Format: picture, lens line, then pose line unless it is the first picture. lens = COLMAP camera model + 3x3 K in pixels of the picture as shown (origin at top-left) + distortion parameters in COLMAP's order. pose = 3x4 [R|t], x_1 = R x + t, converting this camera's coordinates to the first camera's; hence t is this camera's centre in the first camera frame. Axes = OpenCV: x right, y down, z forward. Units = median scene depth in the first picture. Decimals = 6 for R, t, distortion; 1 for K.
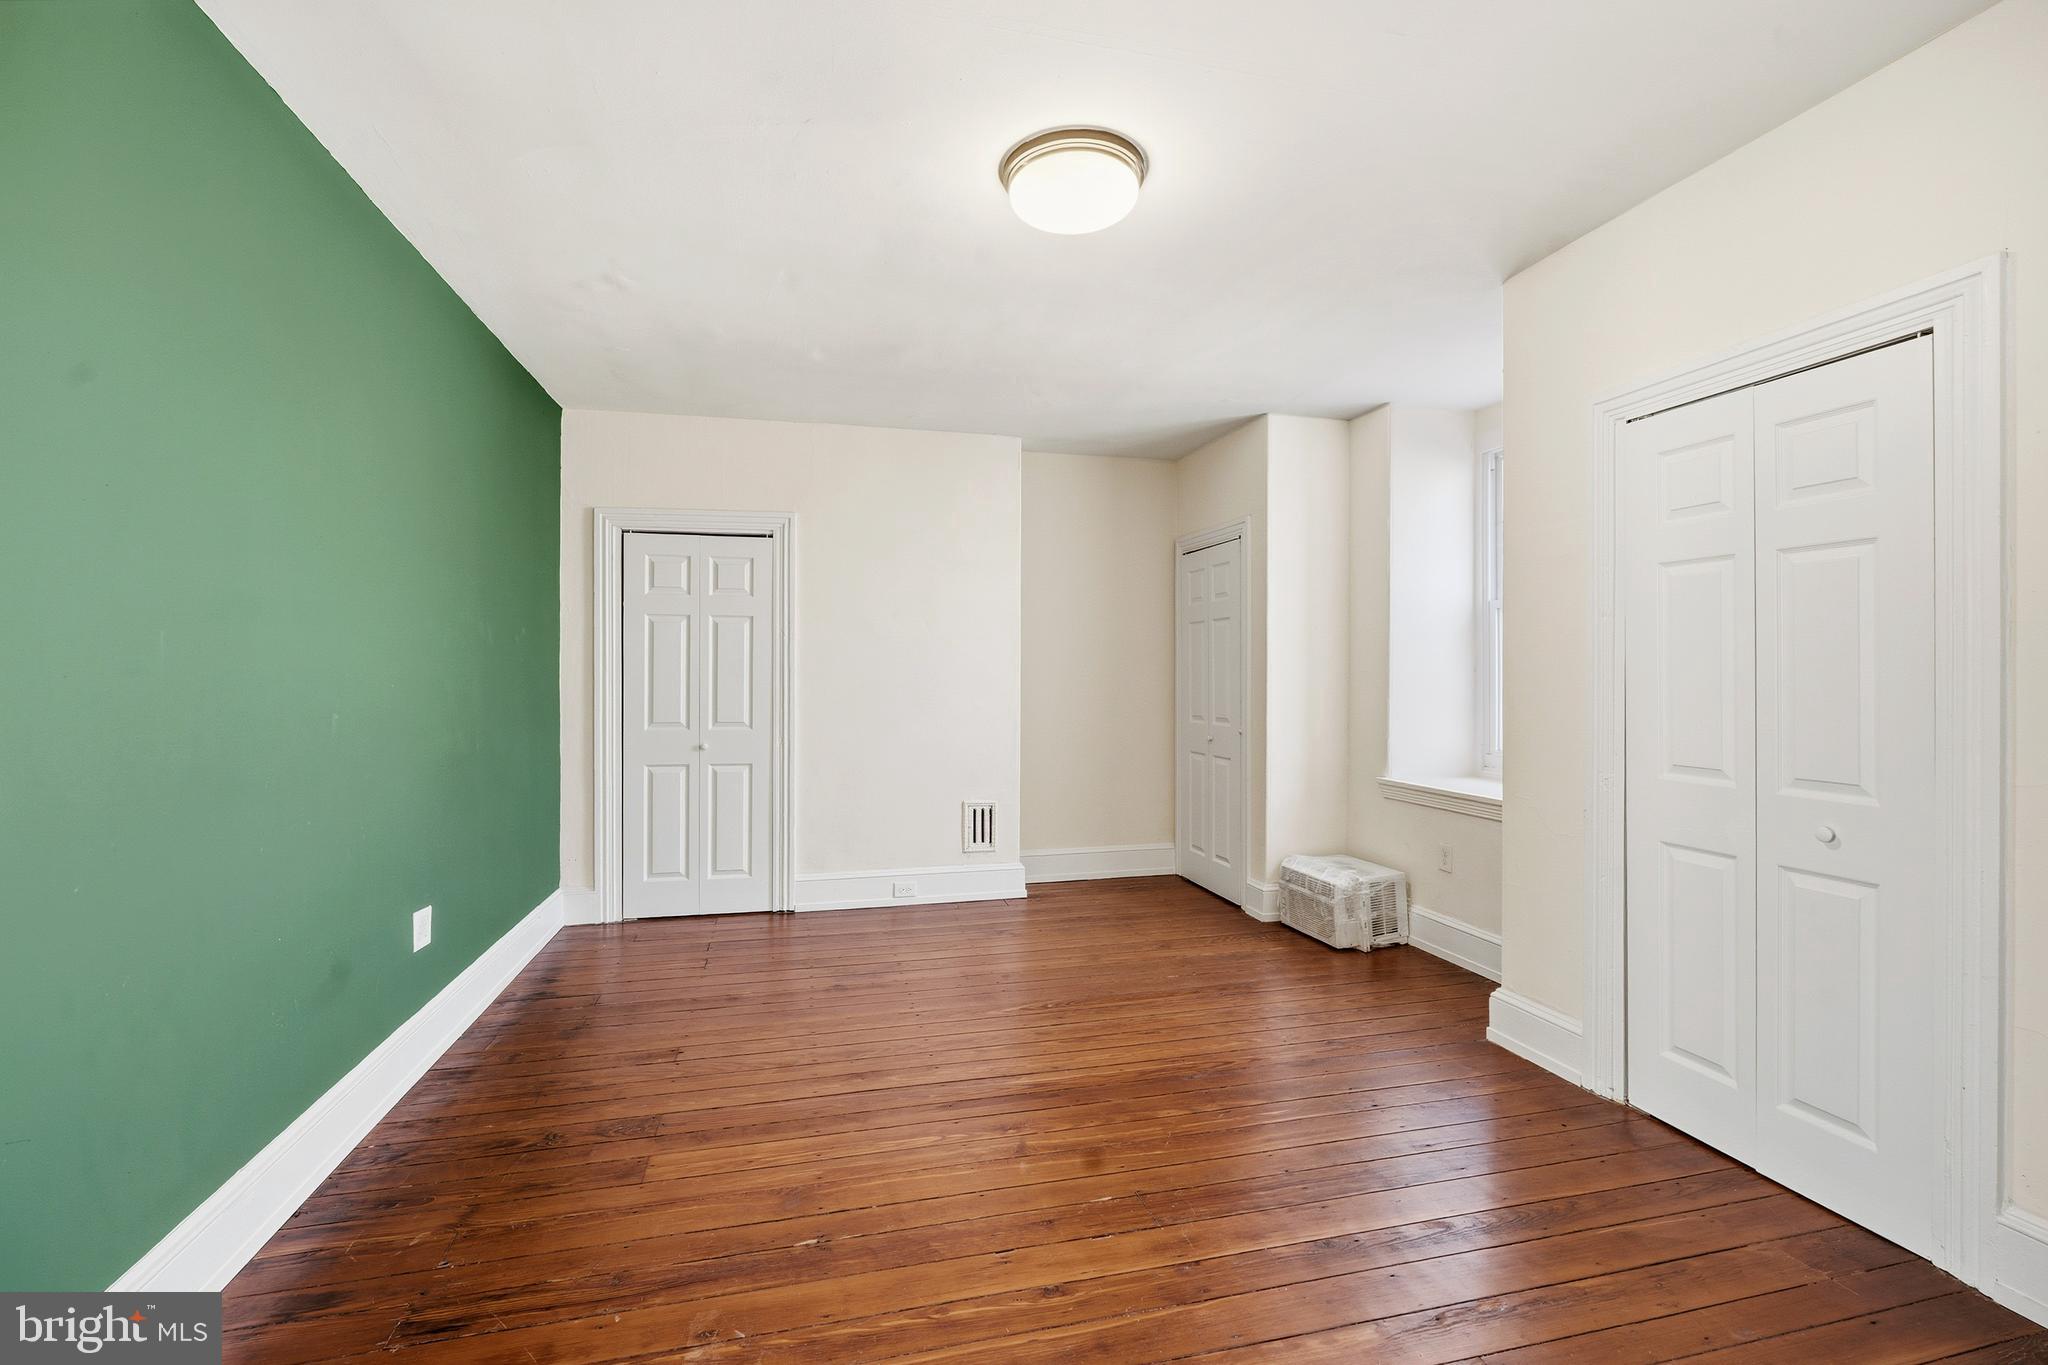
lens RADIAL K [[910.7, 0, 1016.6], [0, 910.7, 676.3], [0, 0, 1]] dist [-0.004218, 0.000087]
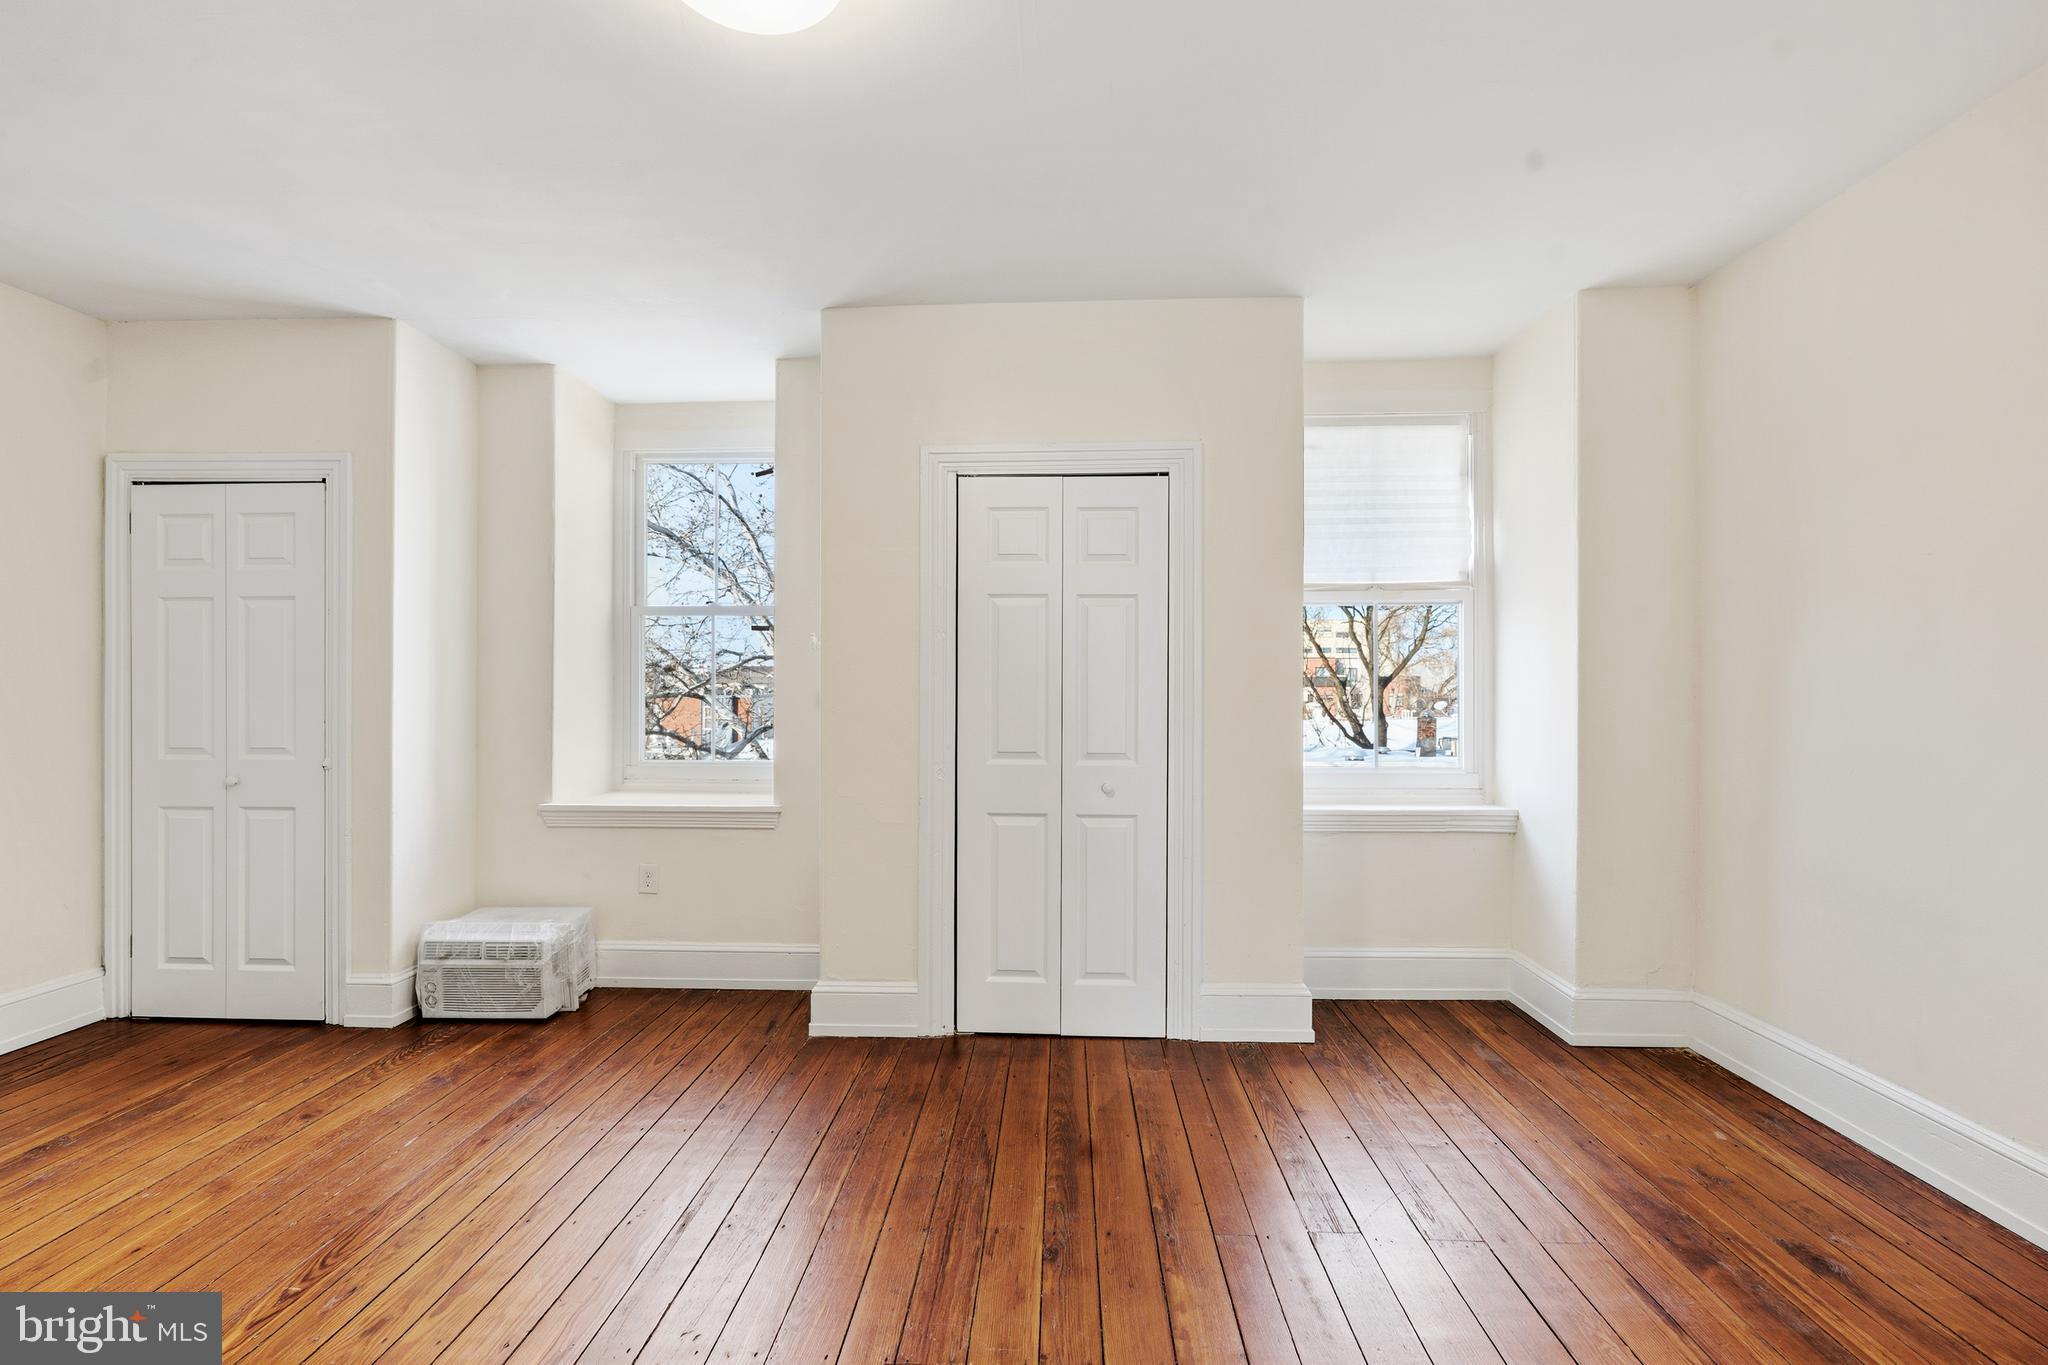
lens RADIAL K [[910.7, 0, 1018.0], [0, 910.7, 683.8], [0, 0, 1]] dist [-0.004218, 0.000087]
pose [[0.288997, 0.000113, 0.957330, -0.303391], [0.001518, 0.999999, -0.000577, 0.000680], [-0.957329, 0.001620, 0.288997, 0.359776]]
